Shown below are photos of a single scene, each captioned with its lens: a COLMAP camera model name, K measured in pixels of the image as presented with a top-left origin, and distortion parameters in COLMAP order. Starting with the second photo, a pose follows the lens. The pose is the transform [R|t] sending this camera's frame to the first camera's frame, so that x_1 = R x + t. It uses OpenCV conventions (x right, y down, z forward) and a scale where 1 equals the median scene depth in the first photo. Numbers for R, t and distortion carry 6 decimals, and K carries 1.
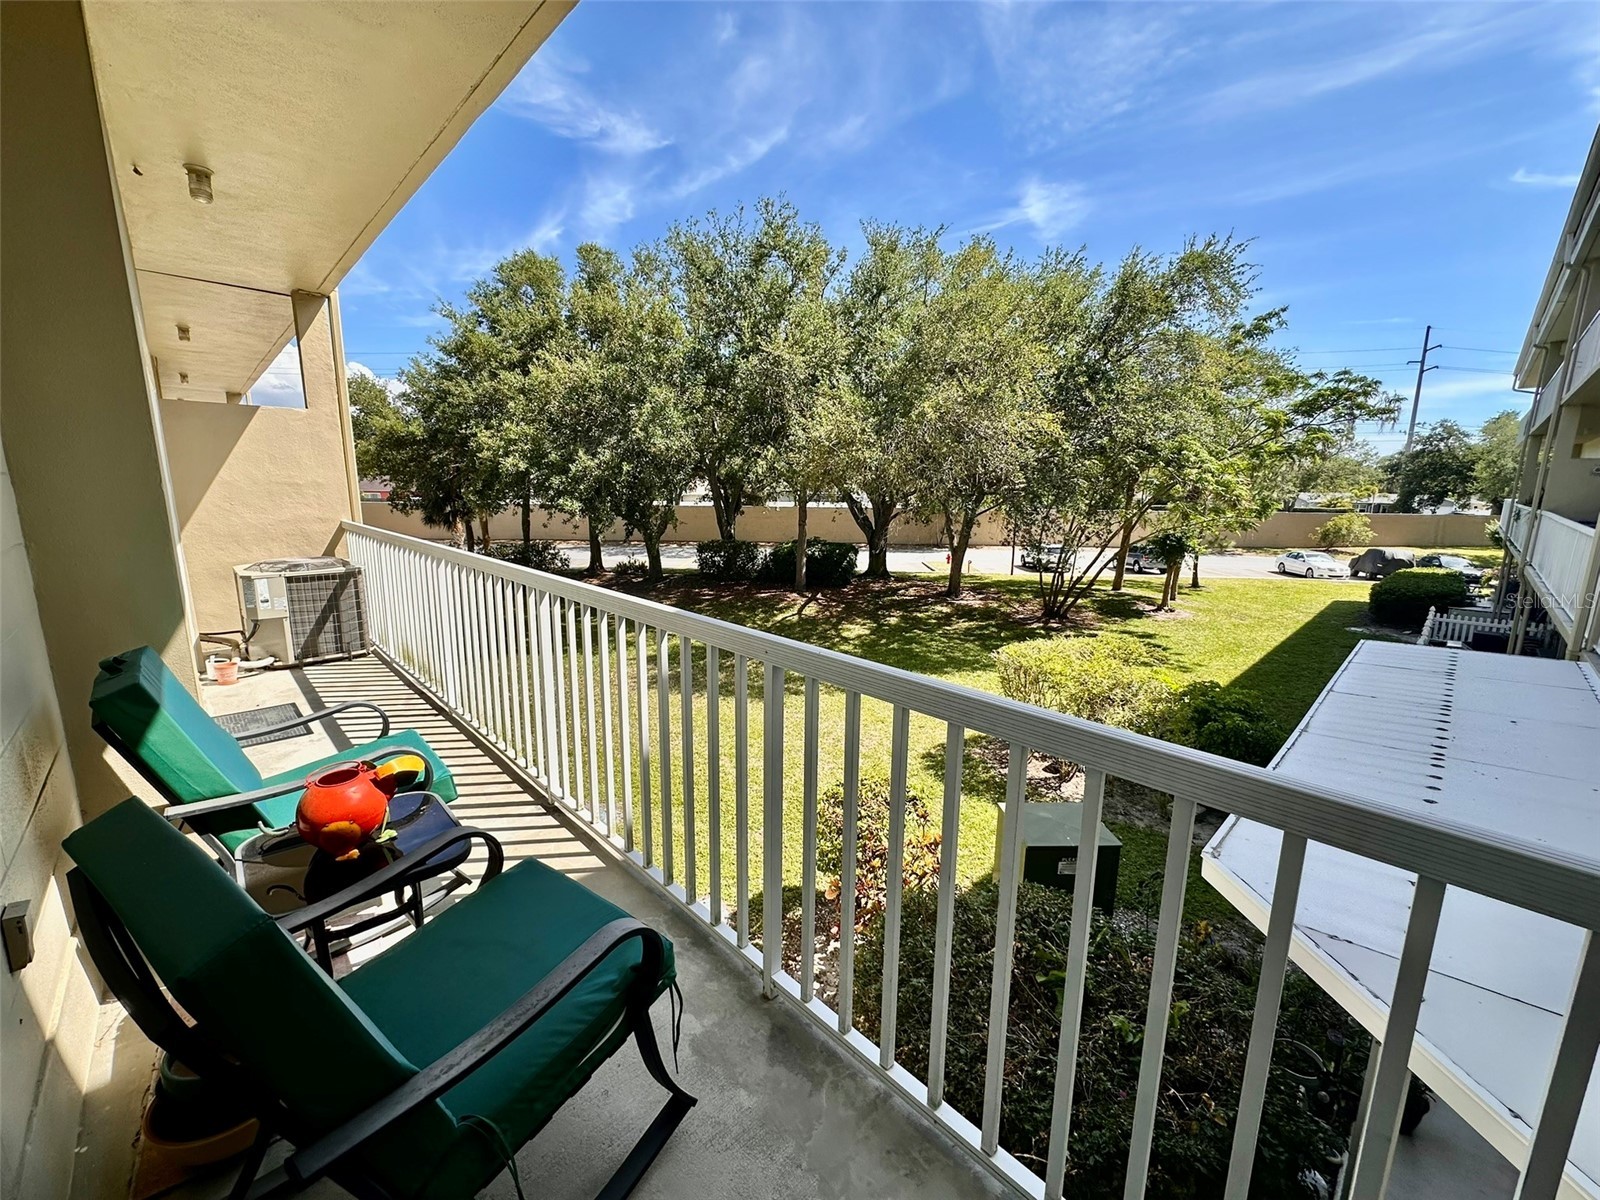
lens RADIAL K [[636.9, 0, 800.0], [0, 636.9, 600.0], [0, 0, 1]] dist [-0.002022, -0.000055]
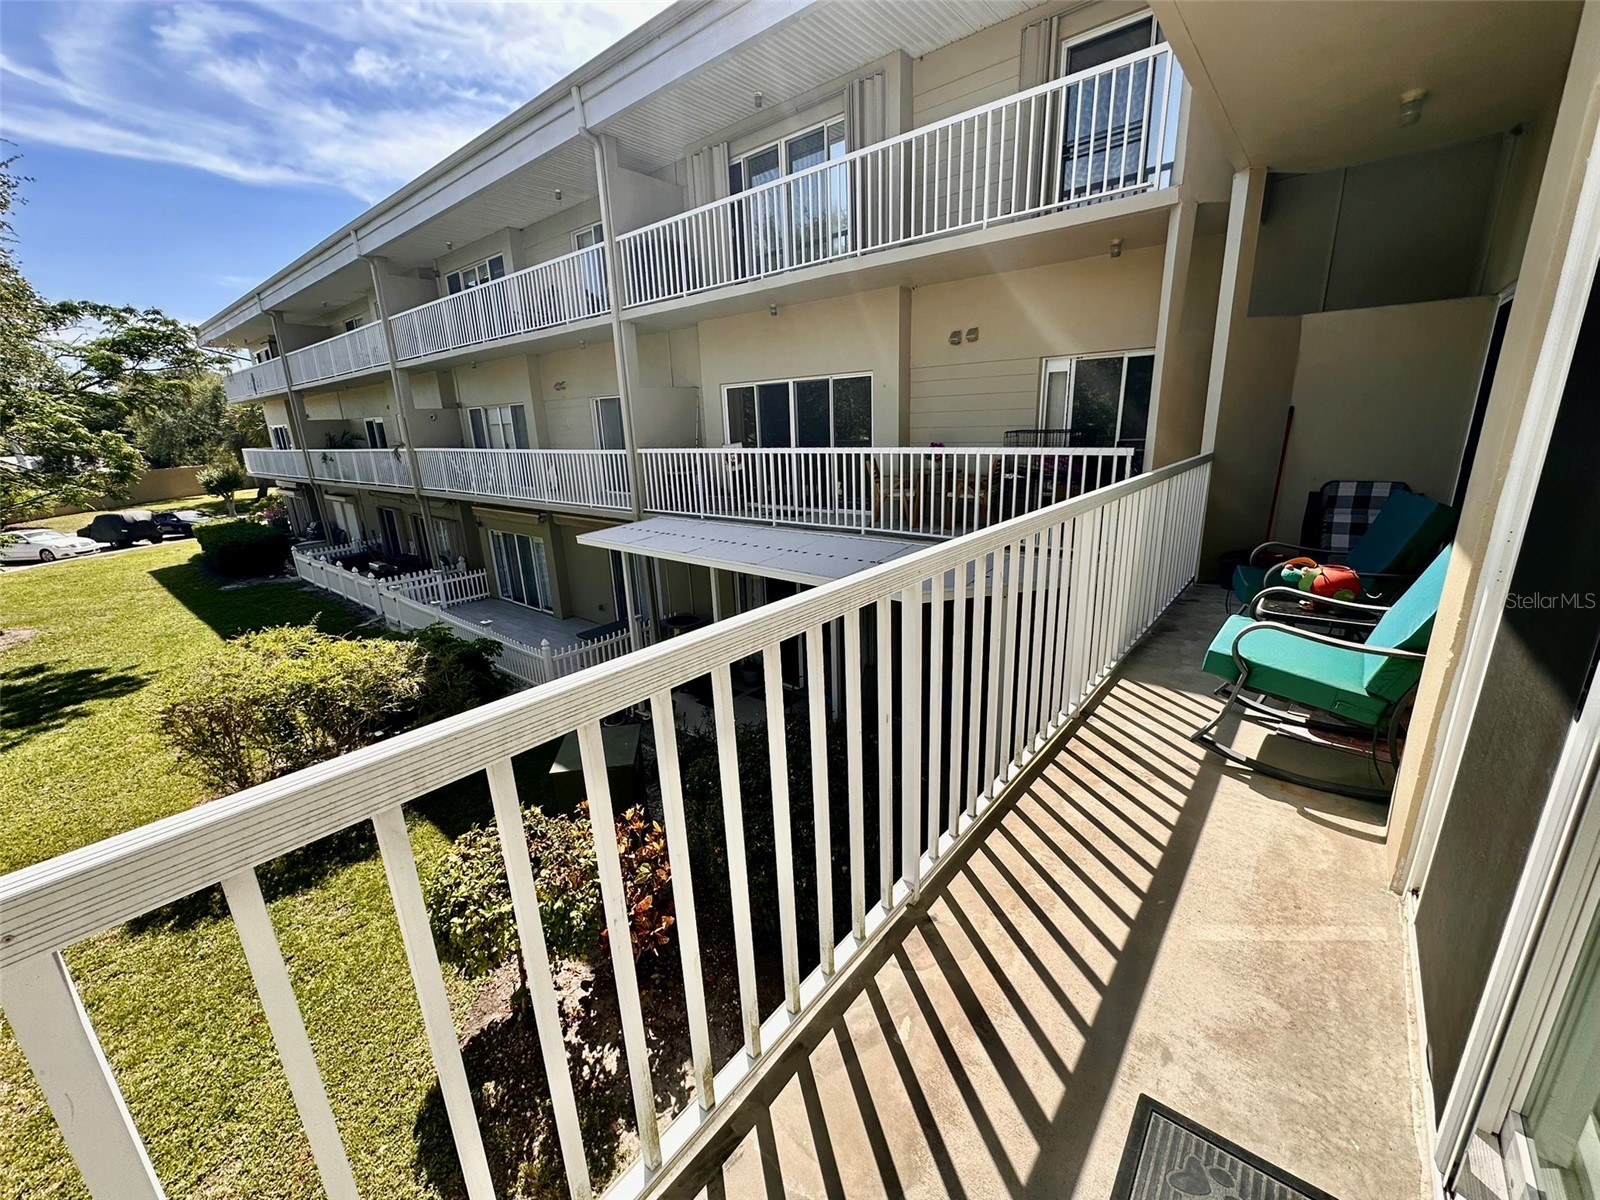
lens RADIAL K [[636.9, 0, 800.0], [0, 636.9, 600.0], [0, 0, 1]] dist [-0.002022, -0.000055]
pose [[-0.106445, -0.273337, 0.956011, -0.215071], [0.213676, 0.932722, 0.290469, -0.042021], [-0.971088, 0.235195, -0.040878, 0.242034]]
